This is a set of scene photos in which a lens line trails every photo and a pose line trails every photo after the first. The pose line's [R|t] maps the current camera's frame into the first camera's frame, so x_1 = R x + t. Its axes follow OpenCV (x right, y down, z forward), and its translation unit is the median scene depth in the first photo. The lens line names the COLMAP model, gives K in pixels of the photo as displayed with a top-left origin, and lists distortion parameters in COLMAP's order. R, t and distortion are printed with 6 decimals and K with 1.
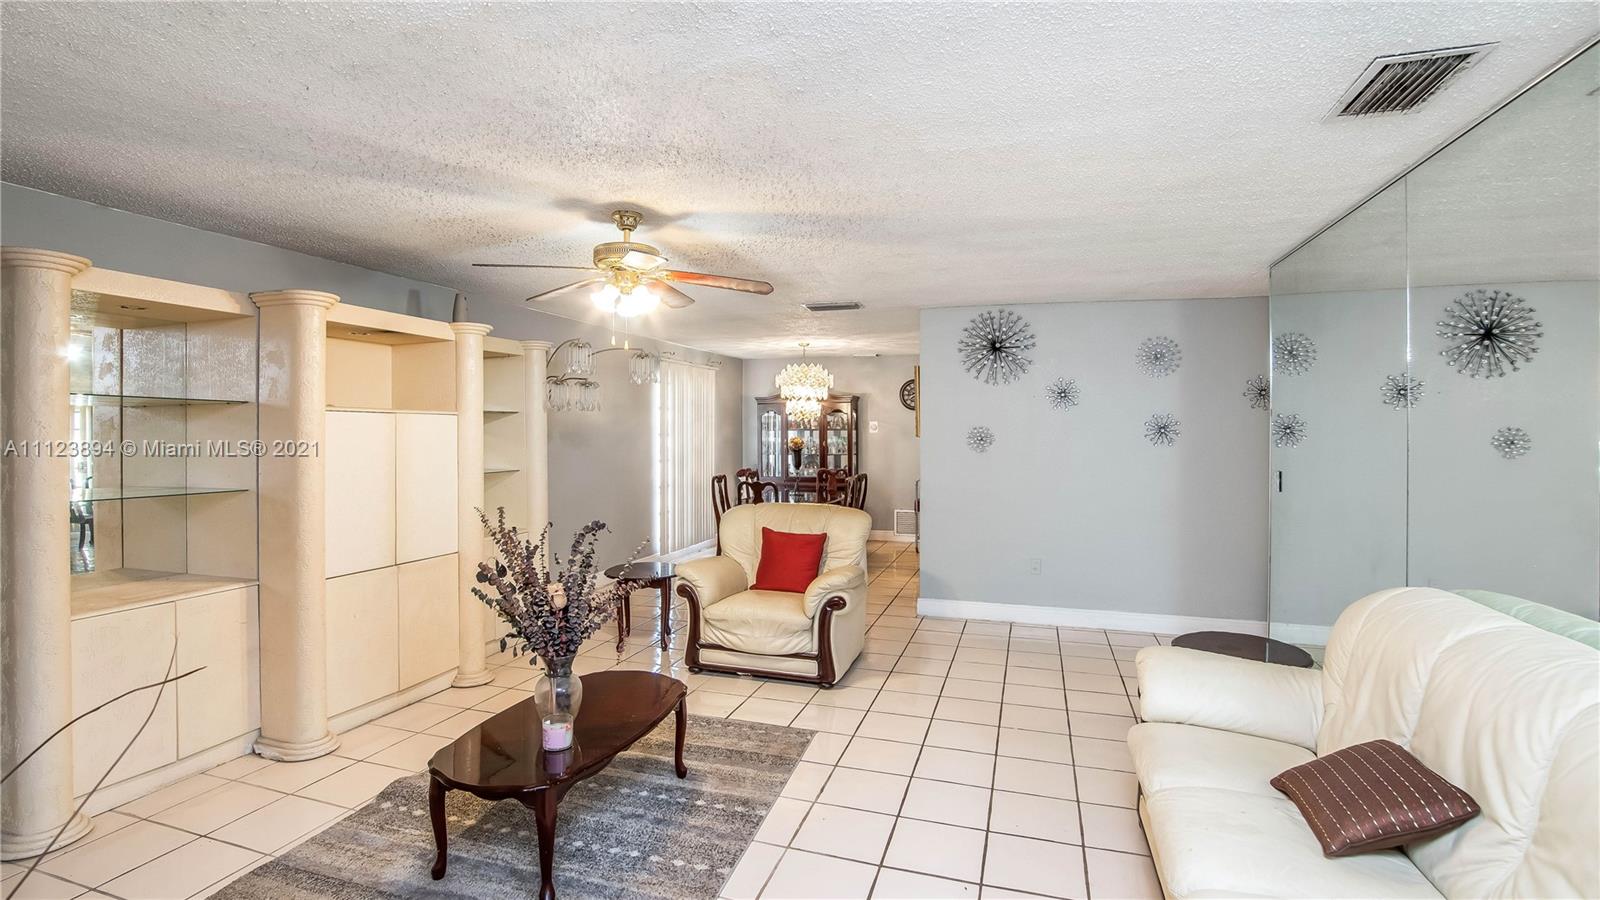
lens RADIAL K [[728.4, 0, 793.6], [0, 728.4, 439.4], [0, 0, 1]] dist [-0.022888, 0.000065]
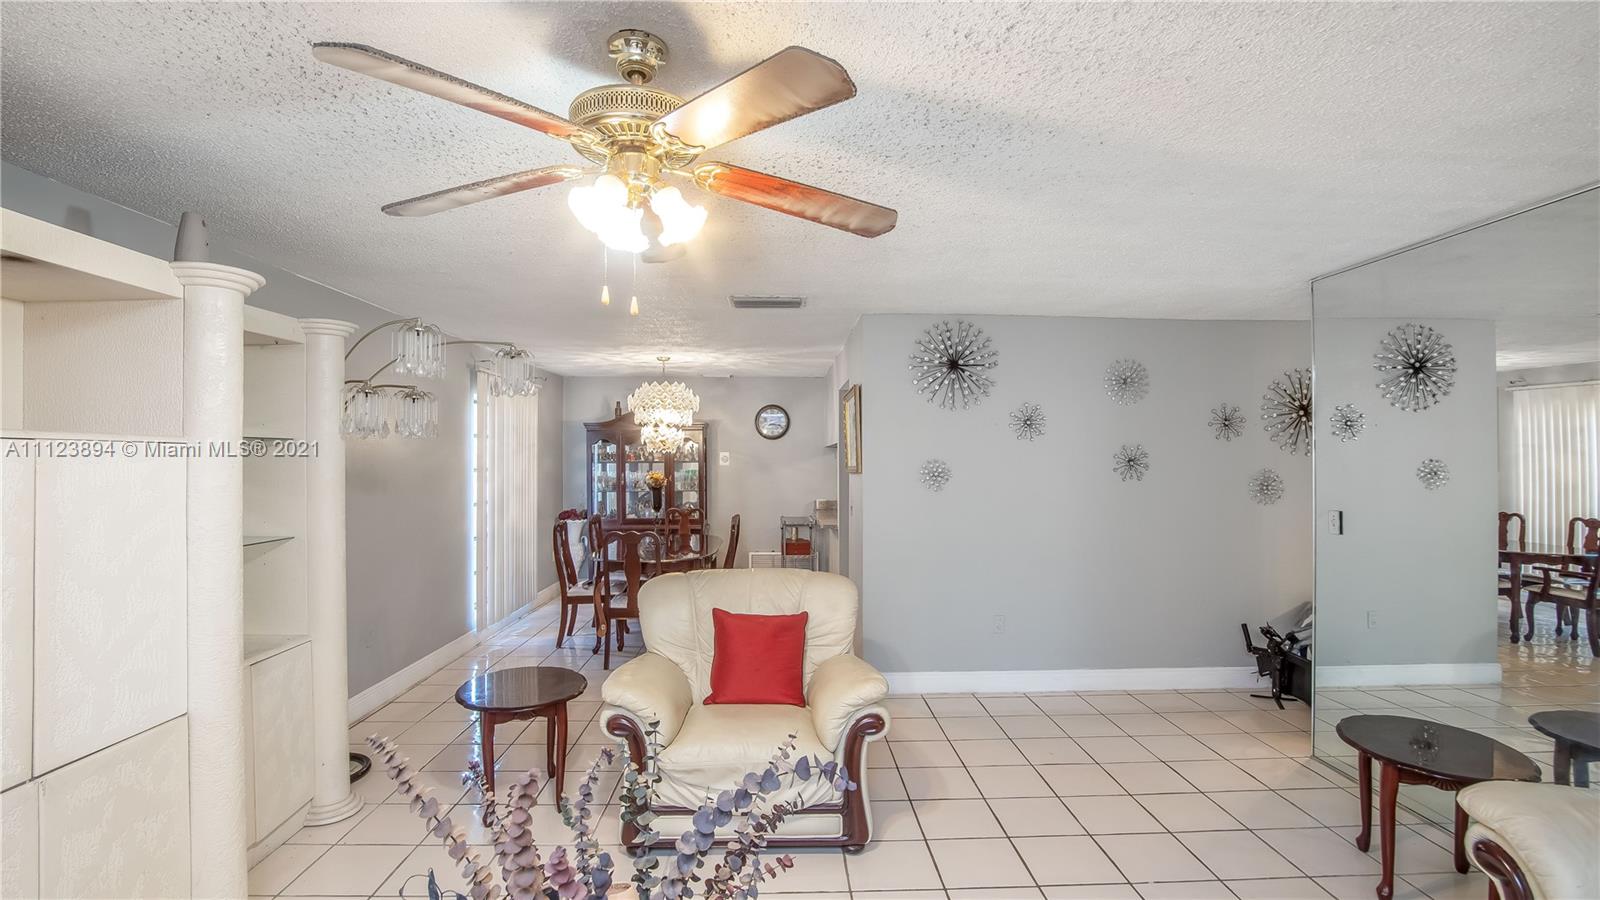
lens RADIAL K [[695.1, 0, 779.4], [0, 695.1, 448.7], [0, 0, 1]] dist [-0.022286, -0.000278]
pose [[0.942075, 0.000693, 0.335401, -0.203093], [0.008451, 0.999631, -0.025803, -0.012685], [-0.335295, 0.027143, 0.941722, 0.358898]]
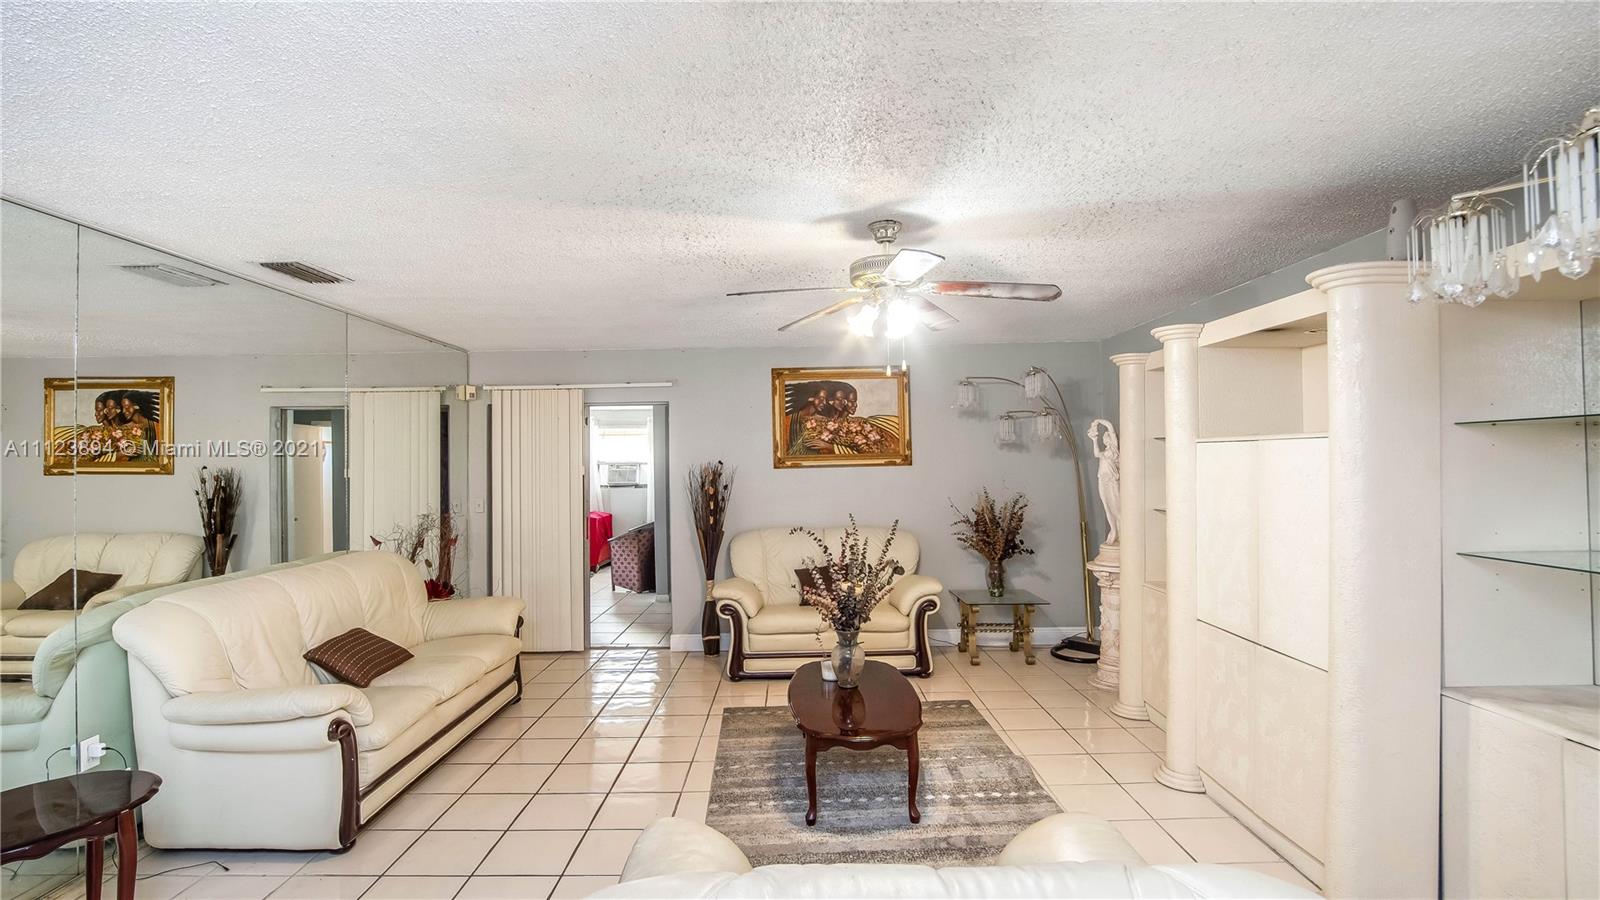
lens RADIAL K [[728.4, 0, 793.6], [0, 728.4, 439.4], [0, 0, 1]] dist [-0.022888, 0.000065]
pose [[-0.955162, -0.001965, -0.296077, 0.097459], [0.005401, 0.999696, -0.024060, -0.015796], [0.296034, -0.024580, -0.954861, 1.227872]]
